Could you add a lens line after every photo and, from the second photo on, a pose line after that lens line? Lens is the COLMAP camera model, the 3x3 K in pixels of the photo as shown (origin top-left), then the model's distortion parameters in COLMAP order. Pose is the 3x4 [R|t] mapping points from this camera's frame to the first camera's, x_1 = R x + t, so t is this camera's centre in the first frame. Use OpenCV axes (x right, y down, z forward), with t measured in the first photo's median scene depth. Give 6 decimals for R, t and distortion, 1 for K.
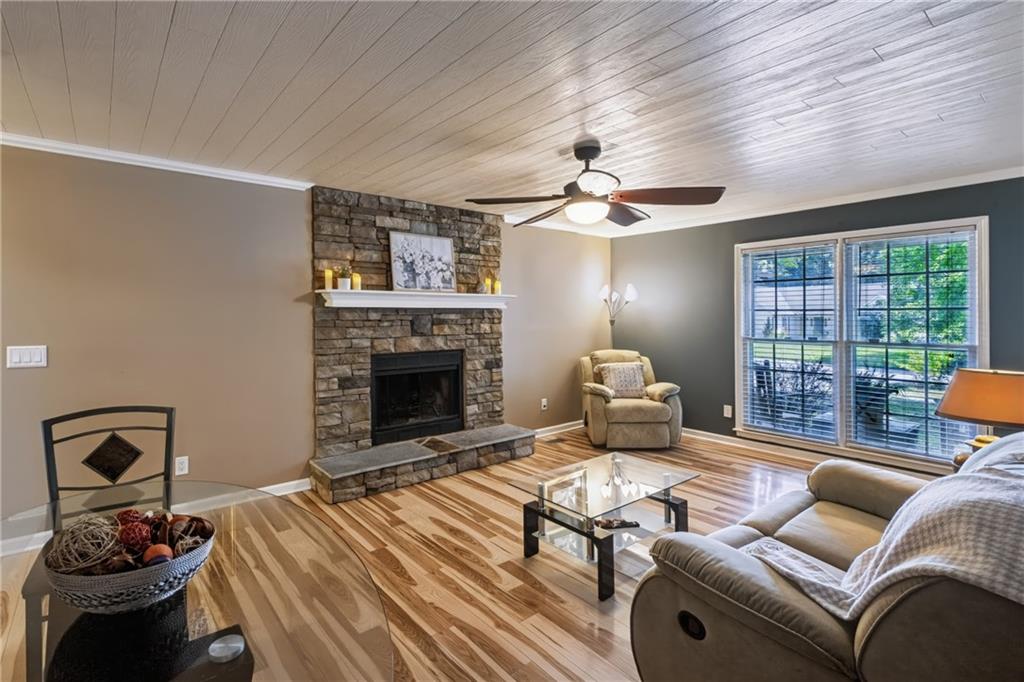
lens RADIAL K [[486.2, 0, 507.6], [0, 486.2, 321.4], [0, 0, 1]] dist [0.002126, 0.000497]
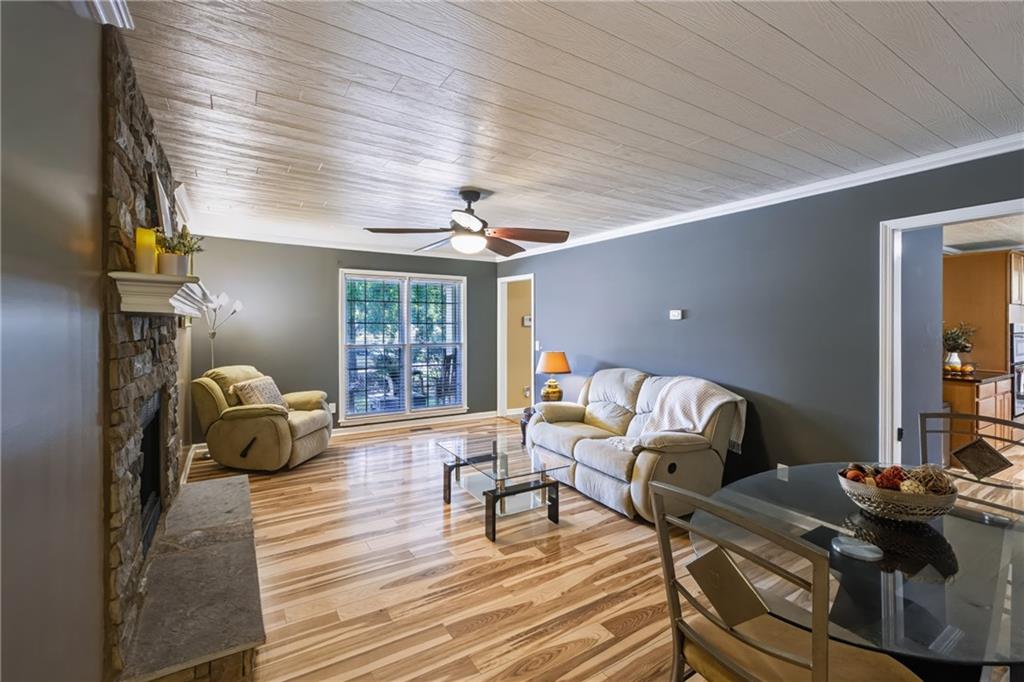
lens RADIAL K [[420.7, 0, 500.1], [0, 420.7, 320.6], [0, 0, 1]] dist [-0.001452, -0.000012]
pose [[0.165435, 0.011703, 0.986151, -0.861797], [0.009507, 0.999864, -0.013461, -0.016547], [-0.986175, 0.011602, 0.165302, 0.752494]]
